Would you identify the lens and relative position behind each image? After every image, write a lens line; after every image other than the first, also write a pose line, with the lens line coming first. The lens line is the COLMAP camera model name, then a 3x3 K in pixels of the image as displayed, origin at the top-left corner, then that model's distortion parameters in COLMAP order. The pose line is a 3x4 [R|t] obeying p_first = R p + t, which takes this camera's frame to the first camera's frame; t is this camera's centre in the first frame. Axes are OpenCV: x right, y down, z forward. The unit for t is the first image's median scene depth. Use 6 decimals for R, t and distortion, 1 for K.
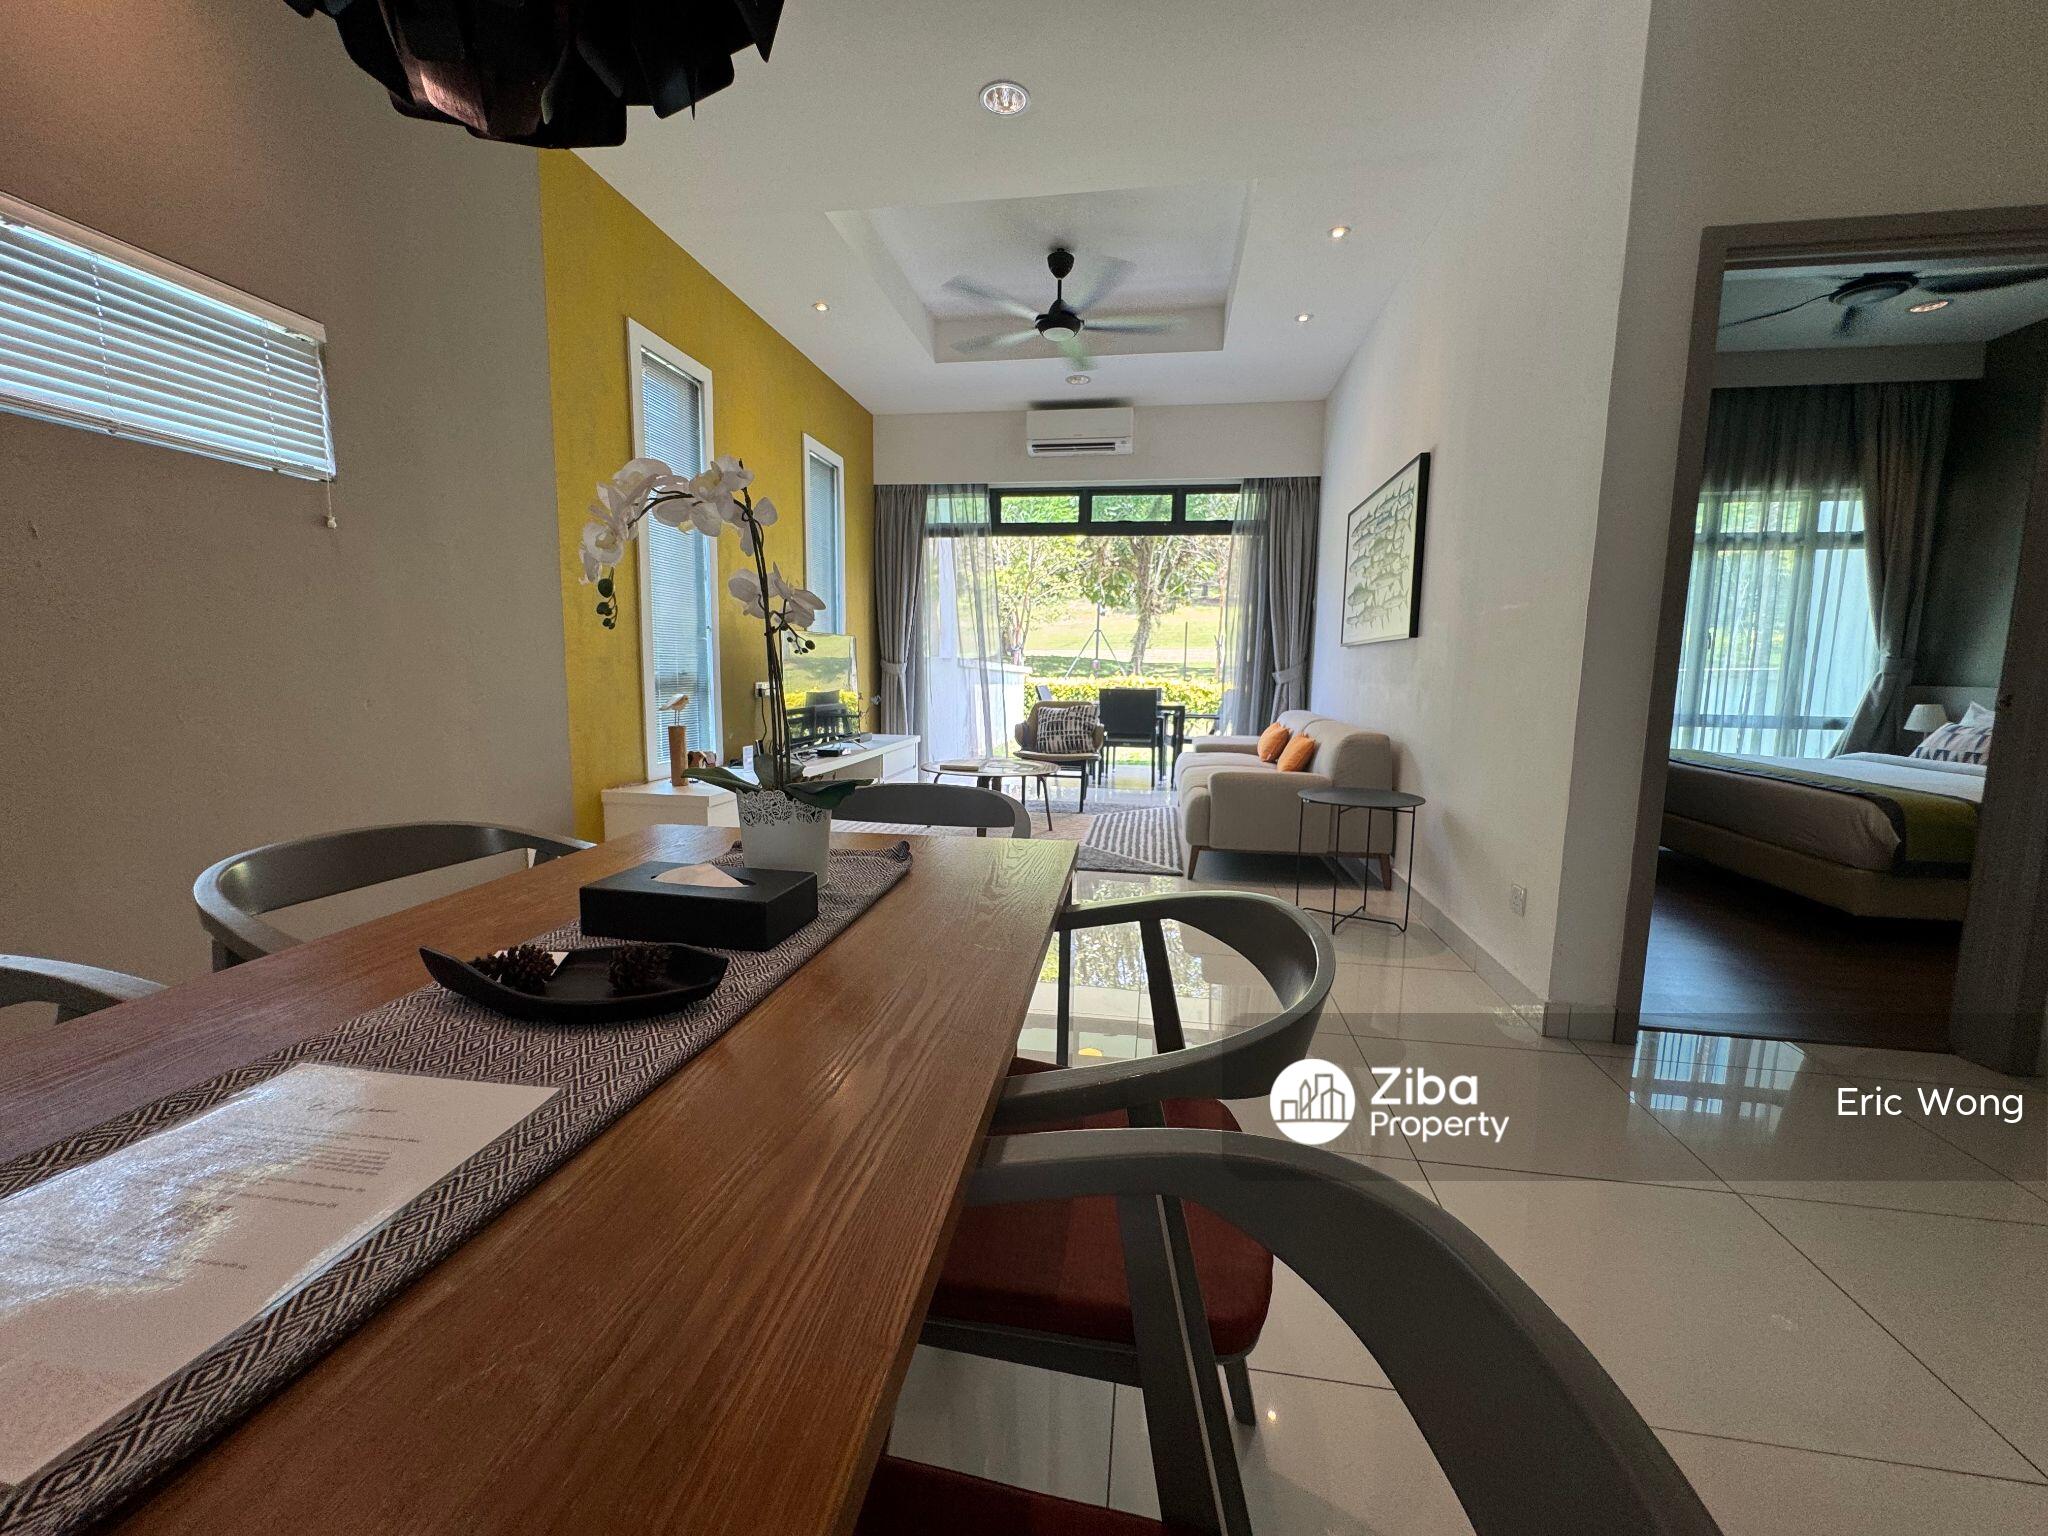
lens RADIAL K [[822.5, 0, 1024.0], [0, 822.5, 768.0], [0, 0, 1]] dist [-0.001914, 0.000417]
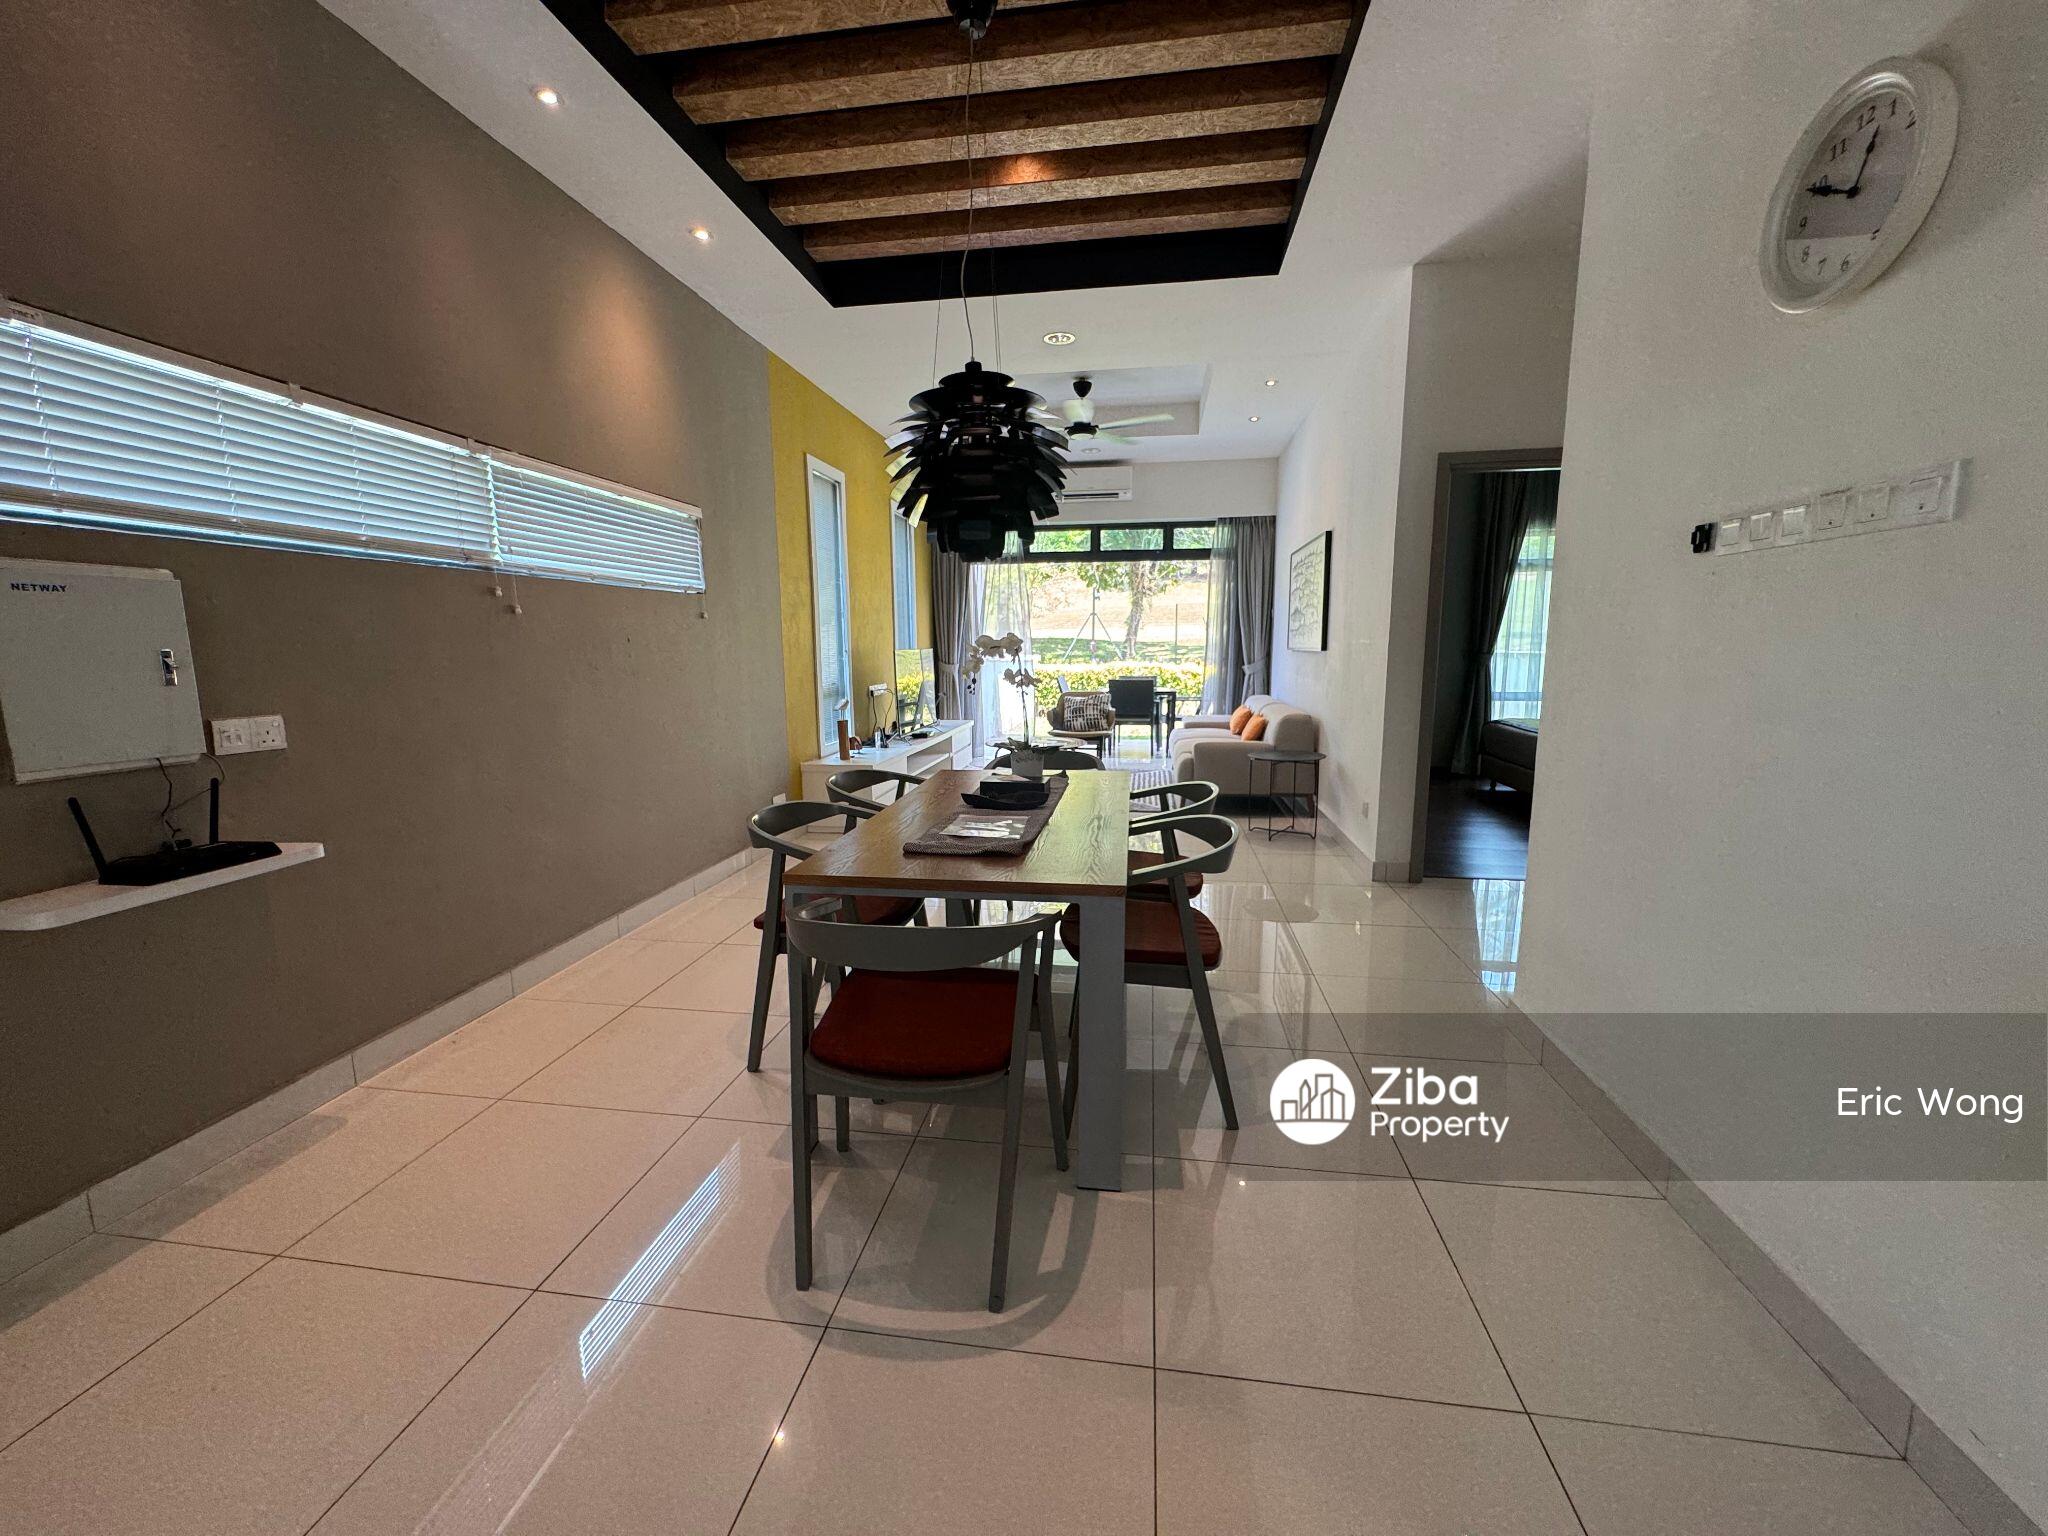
lens RADIAL K [[818.8, 0, 1025.4], [0, 818.8, 771.2], [0, 0, 1]] dist [-0.005511, -0.000093]
pose [[0.999673, -0.024248, 0.008095, -0.057778], [0.023978, 0.999200, 0.032020, 0.001598], [-0.008864, -0.031815, 0.999454, -0.306291]]
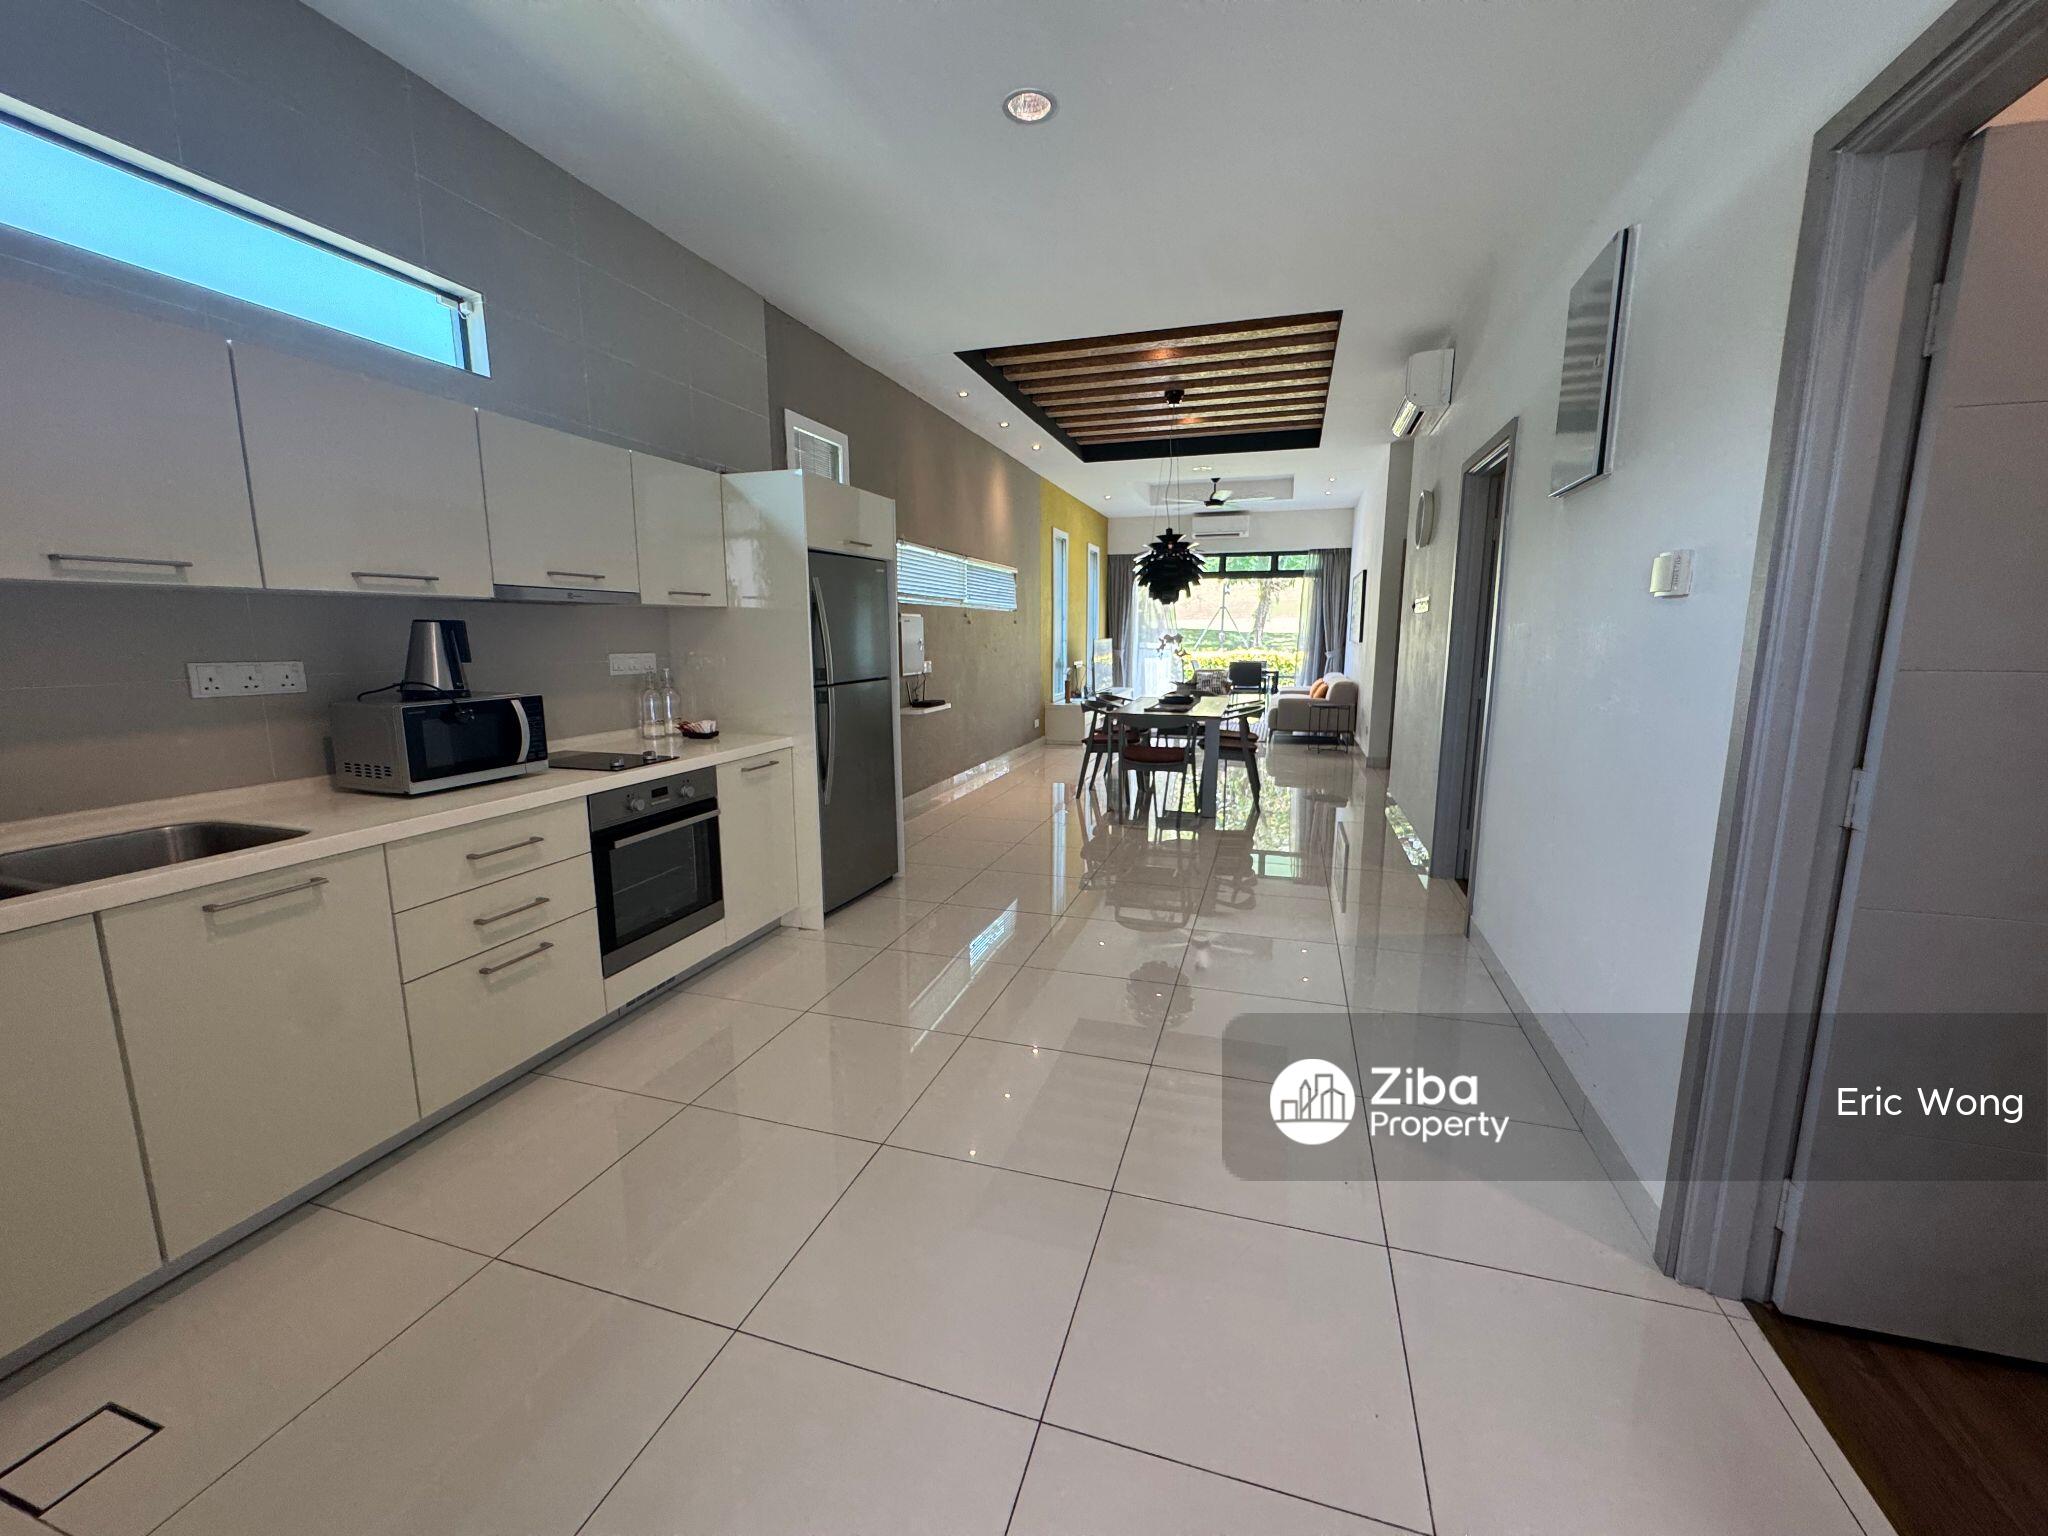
lens RADIAL K [[818.8, 0, 1025.4], [0, 818.8, 771.2], [0, 0, 1]] dist [-0.005511, -0.000093]
pose [[0.989874, 0.006791, -0.141786, -0.107131], [-0.000622, 0.999053, 0.043504, 0.074489], [0.141948, -0.042975, 0.988941, -0.959457]]
